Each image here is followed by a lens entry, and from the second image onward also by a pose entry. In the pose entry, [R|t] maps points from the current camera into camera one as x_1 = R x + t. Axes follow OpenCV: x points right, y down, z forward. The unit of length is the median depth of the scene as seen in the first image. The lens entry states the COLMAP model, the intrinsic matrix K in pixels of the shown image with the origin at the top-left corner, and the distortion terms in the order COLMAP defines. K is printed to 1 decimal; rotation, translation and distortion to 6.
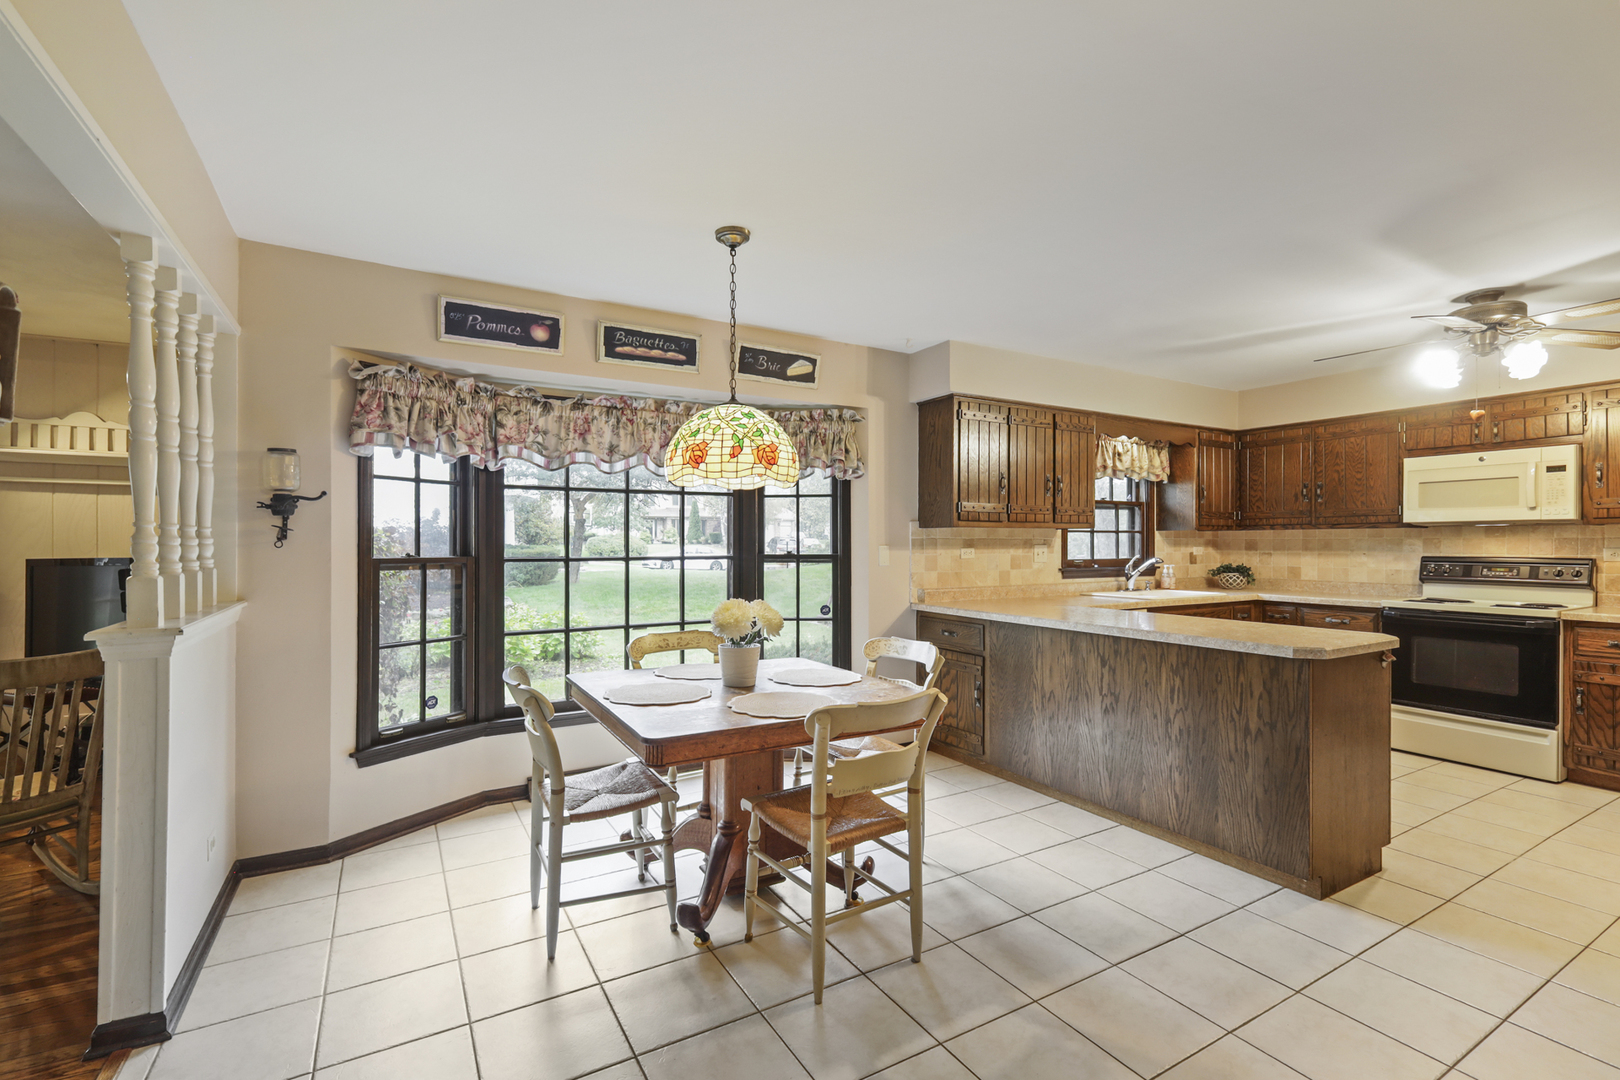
lens RADIAL K [[710.3, 0, 801.0], [0, 710.3, 544.5], [0, 0, 1]] dist [0.001509, 0.000354]
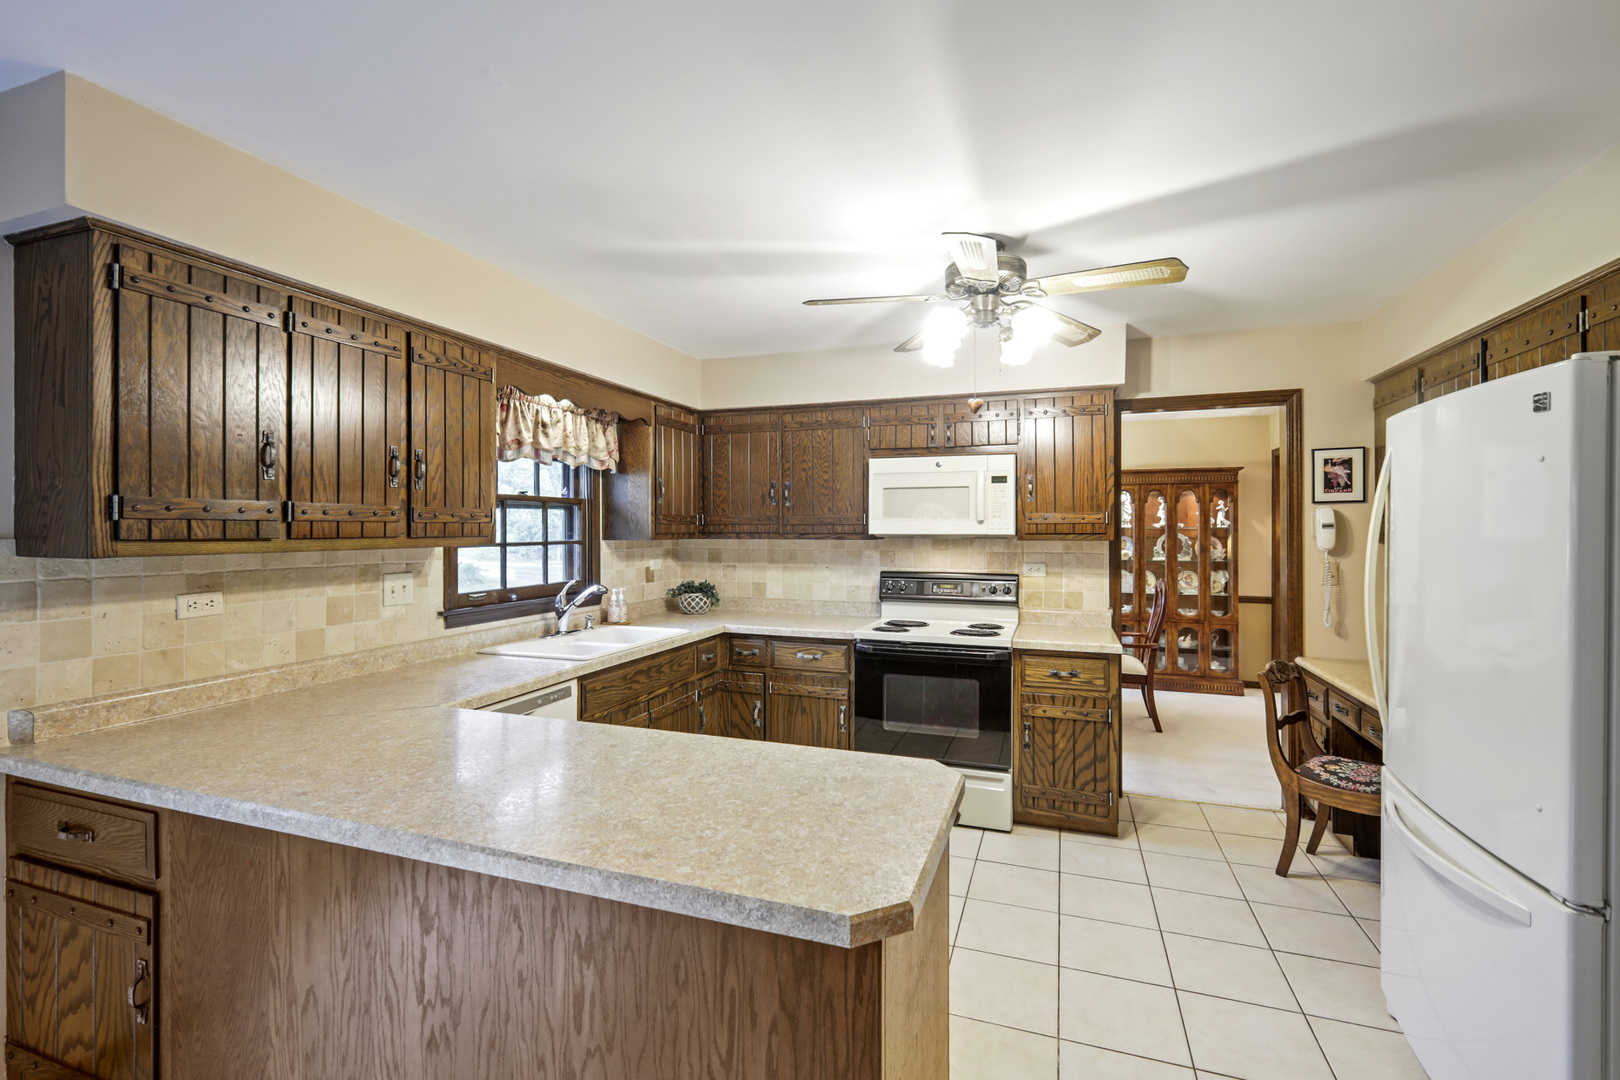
lens RADIAL K [[710.3, 0, 801.0], [0, 710.3, 544.5], [0, 0, 1]] dist [0.001509, 0.000354]
pose [[0.764167, -0.013856, 0.644870, 0.217872], [-0.000545, 0.999755, 0.022127, -0.034298], [-0.645018, -0.017260, 0.763972, 0.371008]]
